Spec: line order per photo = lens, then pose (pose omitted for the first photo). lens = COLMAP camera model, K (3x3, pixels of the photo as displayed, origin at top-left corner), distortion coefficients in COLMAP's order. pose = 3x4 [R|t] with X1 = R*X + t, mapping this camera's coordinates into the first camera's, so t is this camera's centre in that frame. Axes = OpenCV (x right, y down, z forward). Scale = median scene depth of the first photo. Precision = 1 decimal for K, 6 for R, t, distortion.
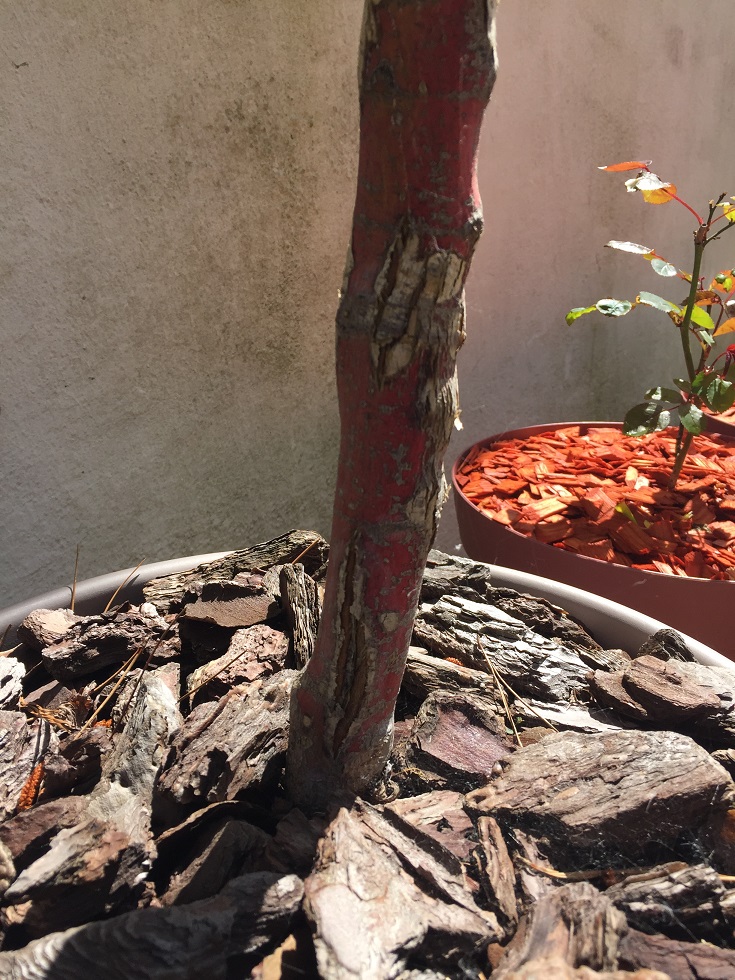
lens RADIAL K [[848.9, 0, 369.3], [0, 848.9, 495.3], [0, 0, 1]] dist [0.085157, -0.128617]
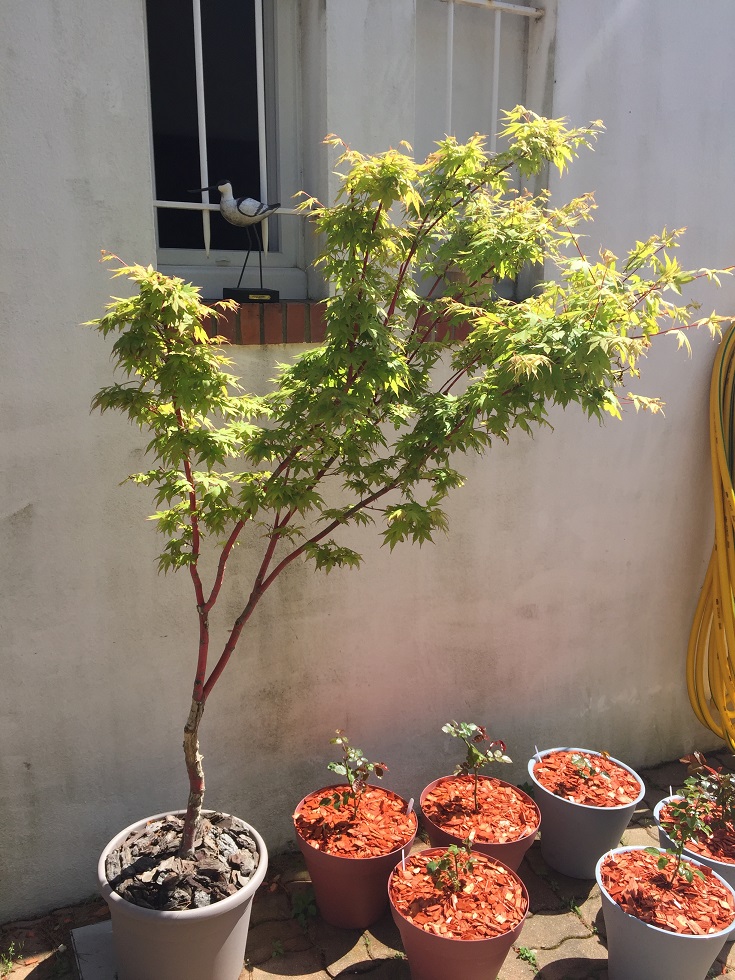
lens RADIAL K [[848.9, 0, 374.8], [0, 848.9, 480.1], [0, 0, 1]] dist [0.085157, -0.128617]
pose [[0.886893, 0.123229, -0.445237, 1.929841], [-0.204614, 0.968861, -0.139430, -0.937592], [0.414191, 0.214761, 0.884491, -2.478718]]
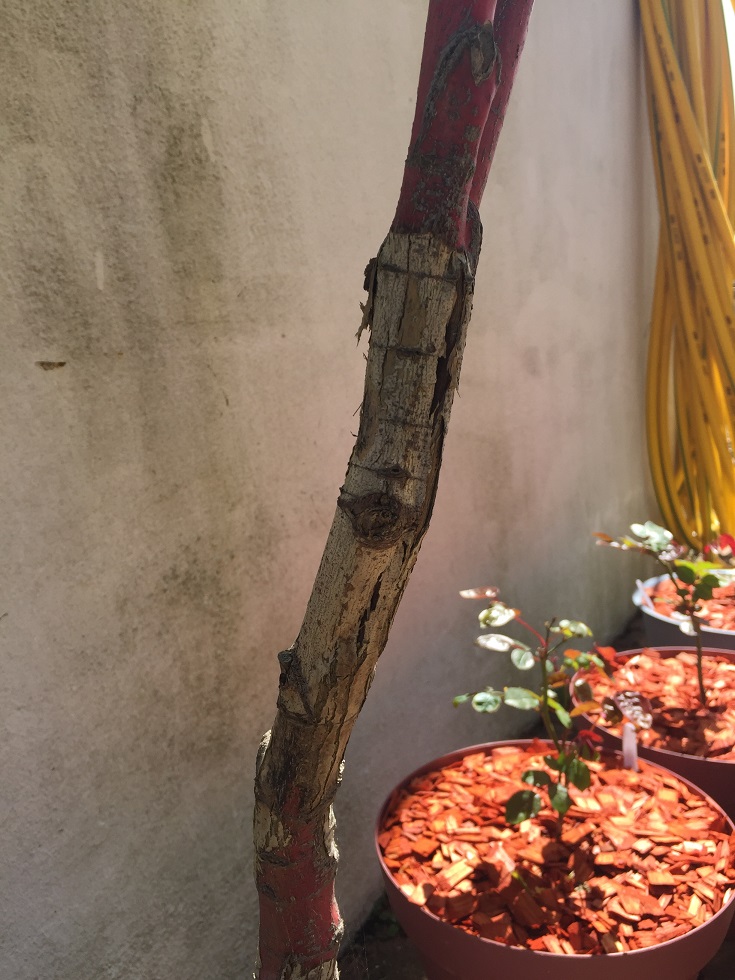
lens RADIAL K [[848.9, 0, 367.2], [0, 848.9, 489.3], [0, 0, 1]] dist [0.085157, -0.128617]
pose [[0.993421, -0.090107, 0.070684, 0.052310], [0.101843, 0.977370, -0.185405, -0.304143], [-0.052379, 0.191384, 0.980117, -0.260484]]
